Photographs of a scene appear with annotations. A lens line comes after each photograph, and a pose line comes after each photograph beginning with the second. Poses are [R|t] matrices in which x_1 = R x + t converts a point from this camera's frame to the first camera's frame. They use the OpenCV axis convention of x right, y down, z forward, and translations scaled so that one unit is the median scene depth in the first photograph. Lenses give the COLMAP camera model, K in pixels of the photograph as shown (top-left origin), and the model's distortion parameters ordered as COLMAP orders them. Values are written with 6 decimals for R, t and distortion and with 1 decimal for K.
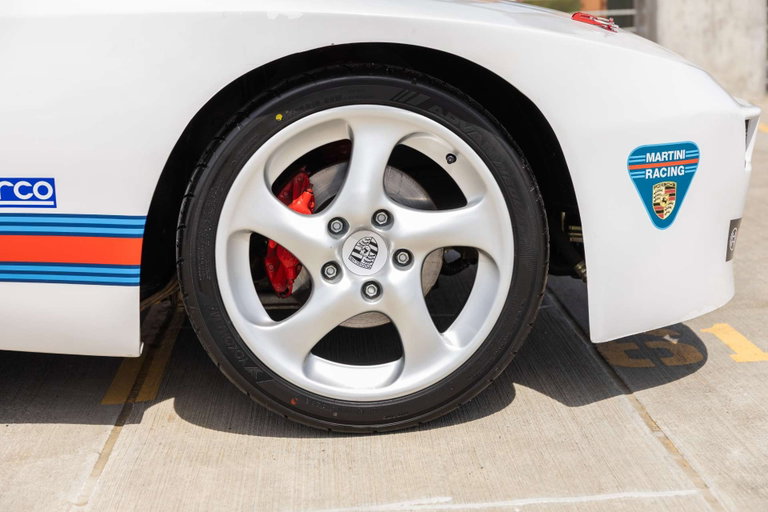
lens RADIAL K [[1450.3, 0, 385.3], [0, 1450.3, 251.7], [0, 0, 1]] dist [0.019713, 0.000000]
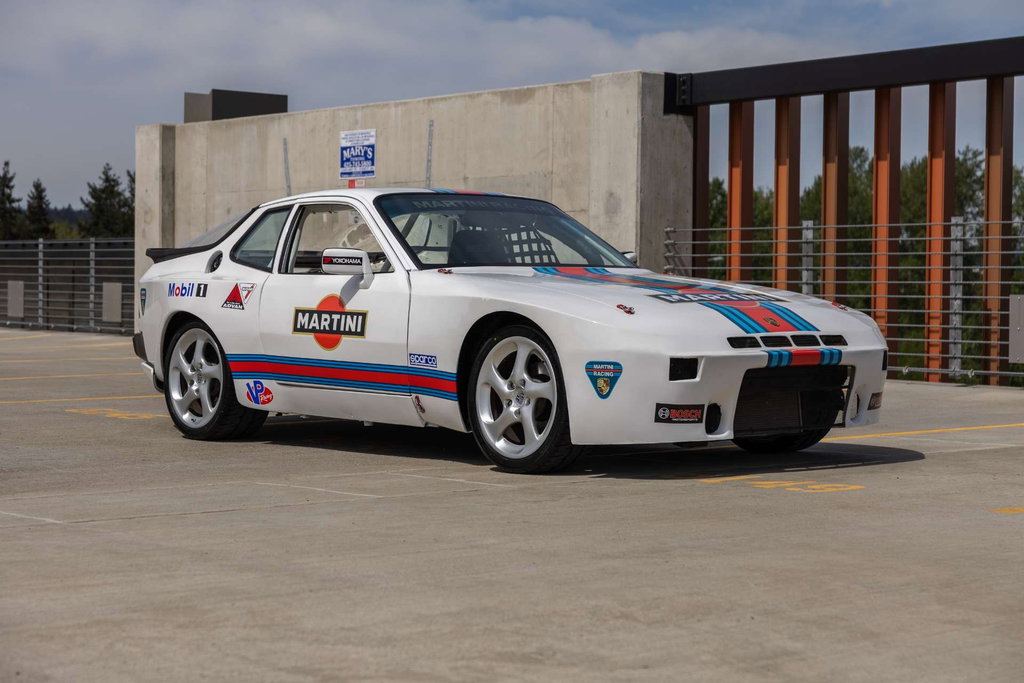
lens RADIAL K [[1933.7, 0, 511.5], [0, 1933.7, 343.2], [0, 0, 1]] dist [0.019713, 0.000000]
pose [[0.587997, 0.062330, -0.806458, 2.544359], [-0.167259, 0.984847, -0.045833, 0.061423], [0.791381, 0.161838, 0.589512, -0.901300]]
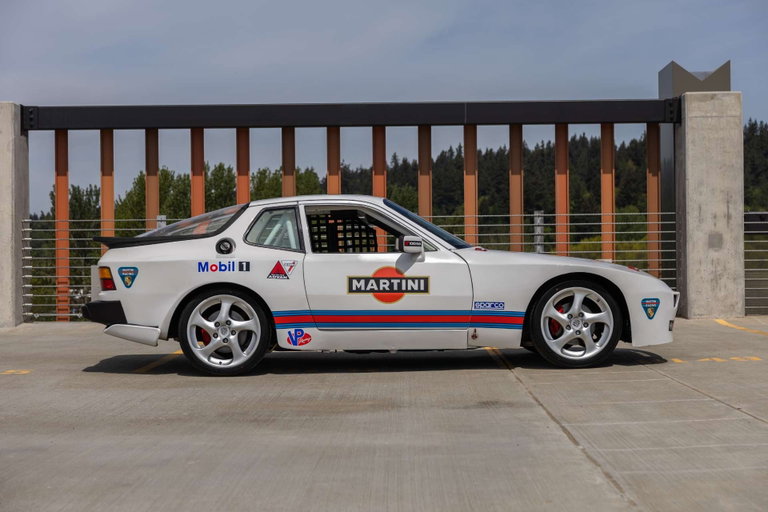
lens RADIAL K [[1450.3, 0, 381.9], [0, 1450.3, 259.7], [0, 0, 1]] dist [0.019713, 0.000000]
pose [[0.997689, 0.020670, -0.064723, -0.302519], [-0.031346, 0.985191, -0.168570, 0.523467], [0.060280, 0.170209, 0.983562, -3.020488]]
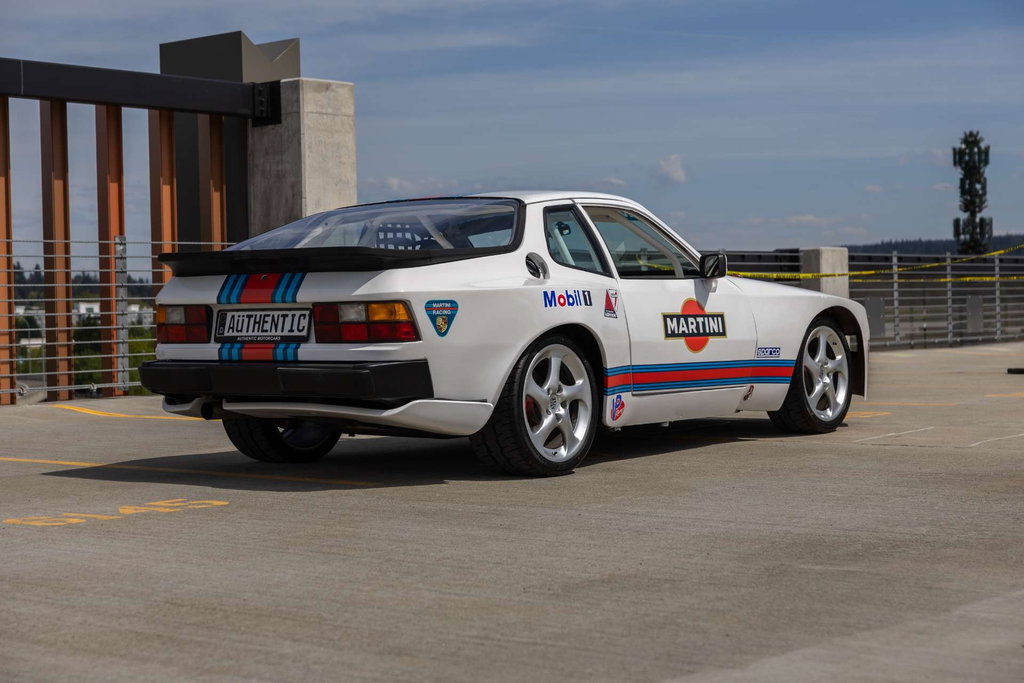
lens RADIAL K [[1933.7, 0, 510.0], [0, 1933.7, 344.7], [0, 0, 1]] dist [0.019713, 0.000000]
pose [[0.671370, 0.000651, 0.741122, -3.493392], [0.129865, 0.984424, -0.118507, 0.340320], [-0.729656, 0.175807, 0.660829, -1.223893]]
